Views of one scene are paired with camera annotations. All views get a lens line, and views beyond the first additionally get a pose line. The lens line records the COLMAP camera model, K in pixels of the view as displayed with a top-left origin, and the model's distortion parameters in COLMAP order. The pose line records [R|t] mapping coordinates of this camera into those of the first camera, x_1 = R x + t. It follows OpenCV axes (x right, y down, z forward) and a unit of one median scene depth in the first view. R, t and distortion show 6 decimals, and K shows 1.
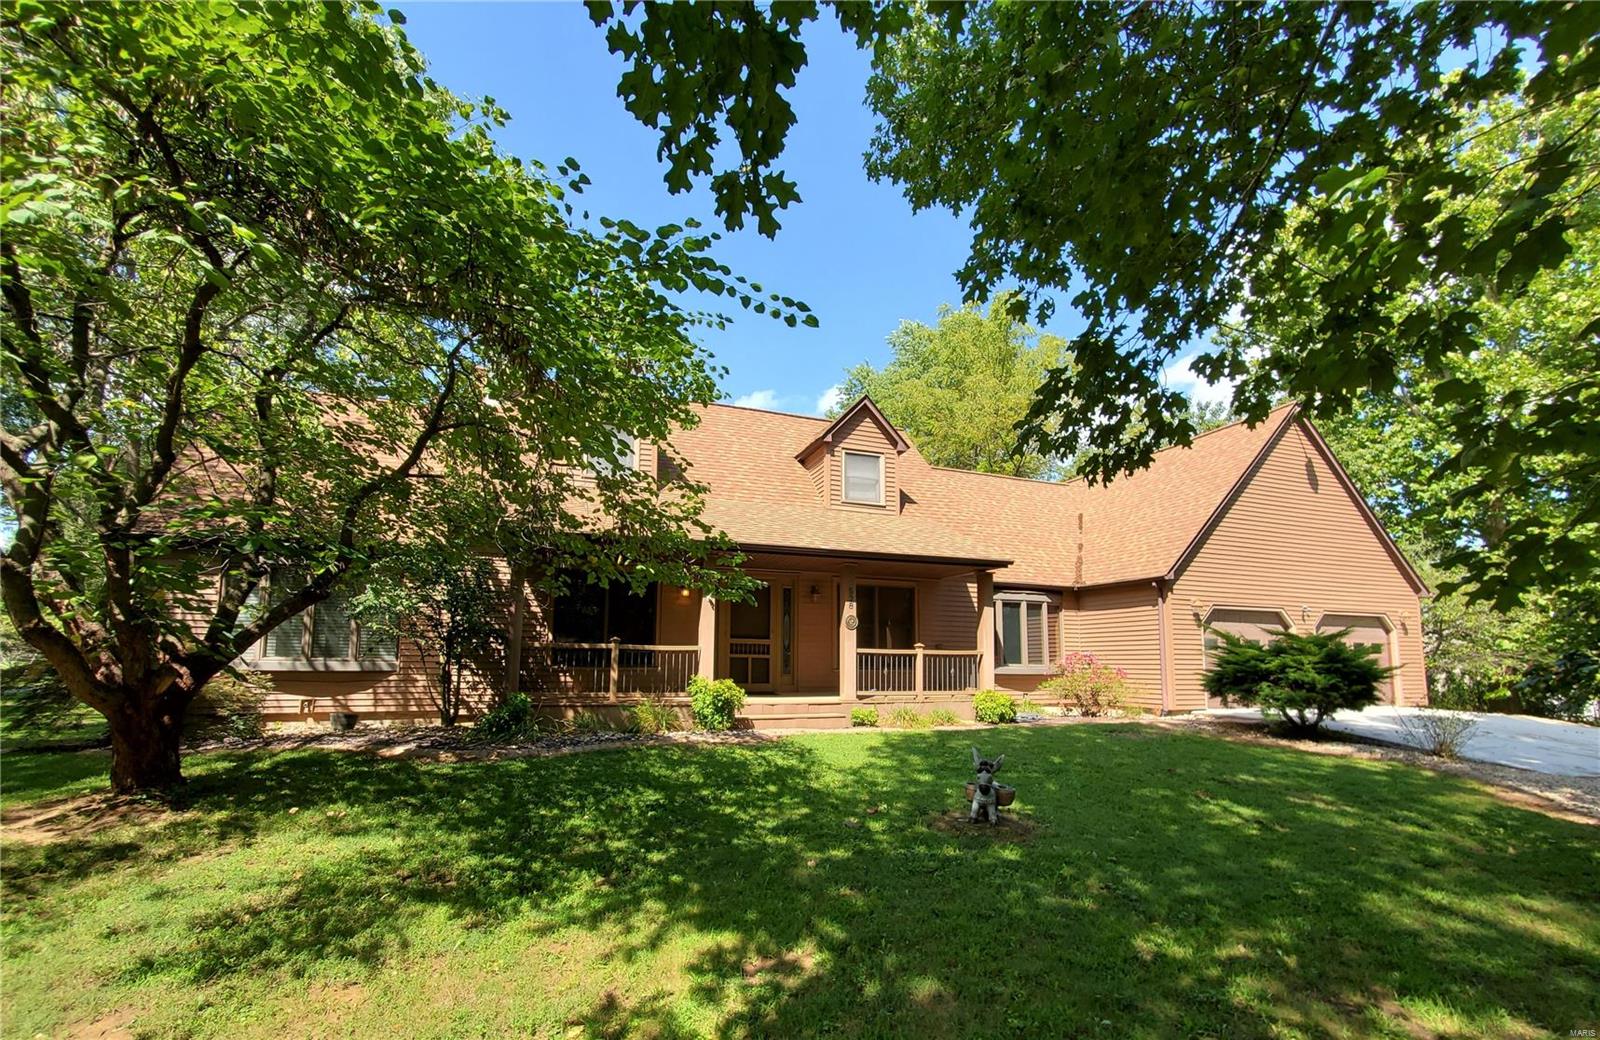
lens RADIAL K [[599.5, 0, 800.0], [0, 599.5, 520.0], [0, 0, 1]] dist [0.000605, 0.000039]
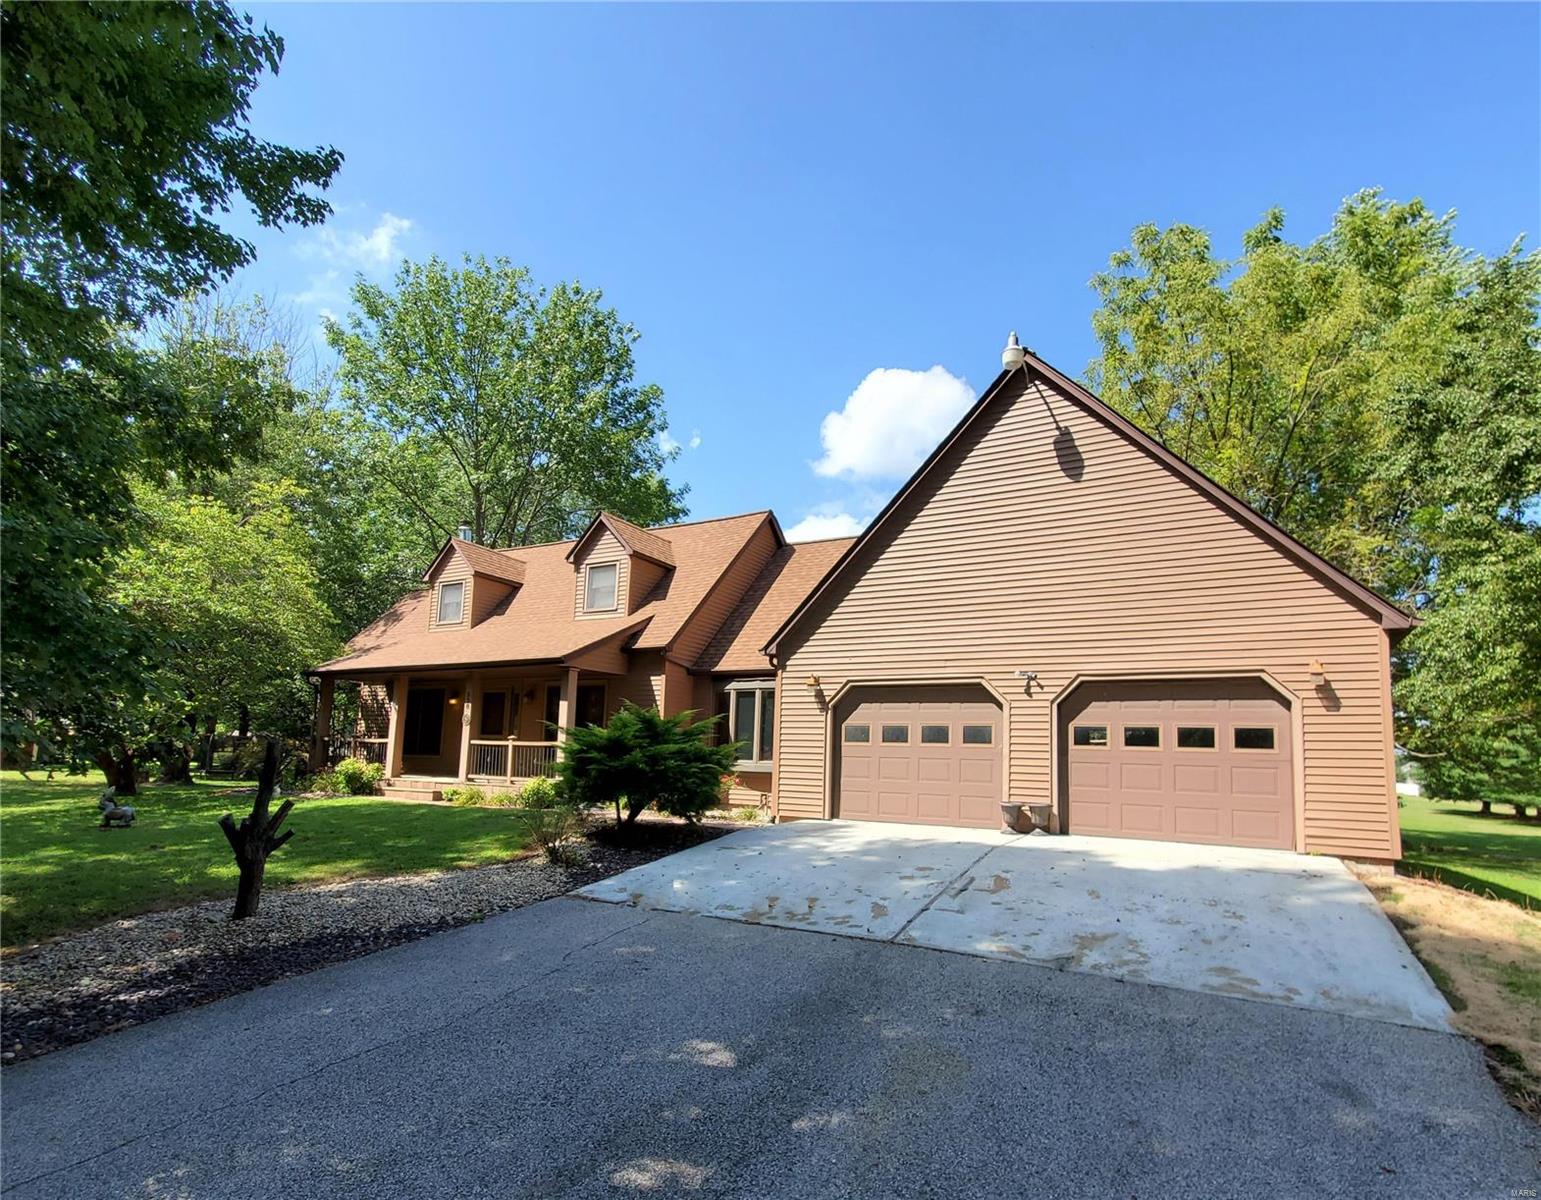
lens RADIAL K [[665.3, 0, 770.5], [0, 665.3, 600.0], [0, 0, 1]] dist [-0.000793, -0.000043]
pose [[0.723924, -0.150715, -0.673215, 1.184123], [0.136744, 0.987831, -0.074106, 0.088664], [0.676191, -0.038411, 0.735724, 0.324211]]
